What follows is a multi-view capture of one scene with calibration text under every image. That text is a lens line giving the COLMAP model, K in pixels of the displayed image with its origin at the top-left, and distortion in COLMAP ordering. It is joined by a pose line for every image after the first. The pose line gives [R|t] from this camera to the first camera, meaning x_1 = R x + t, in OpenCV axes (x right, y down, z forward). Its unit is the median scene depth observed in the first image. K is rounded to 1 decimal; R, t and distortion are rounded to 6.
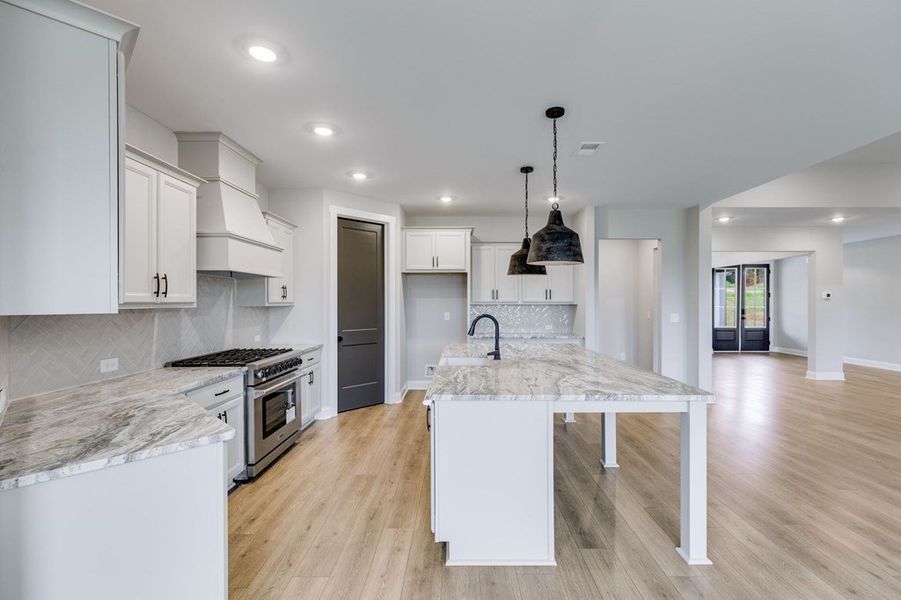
lens RADIAL K [[407.6, 0, 452.8], [0, 407.6, 304.0], [0, 0, 1]] dist [0.003967, -0.000496]
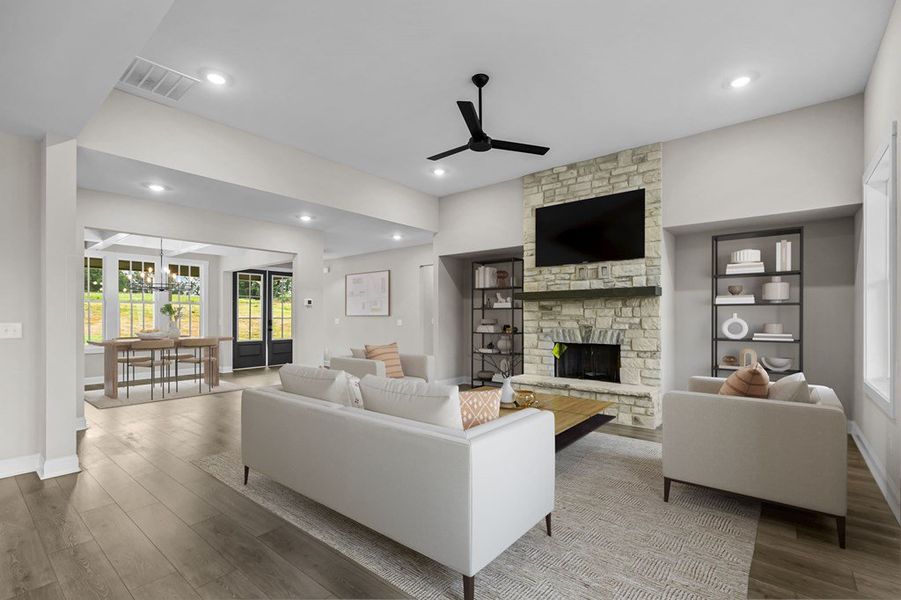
lens RADIAL K [[407.6, 0, 460.4], [0, 407.6, 315.8], [0, 0, 1]] dist [0.003967, -0.000496]
pose [[0.628951, -0.000624, 0.777445, 0.269369], [0.007100, 0.999963, -0.004942, 0.011209], [-0.777412, 0.008628, 0.628932, 0.093793]]
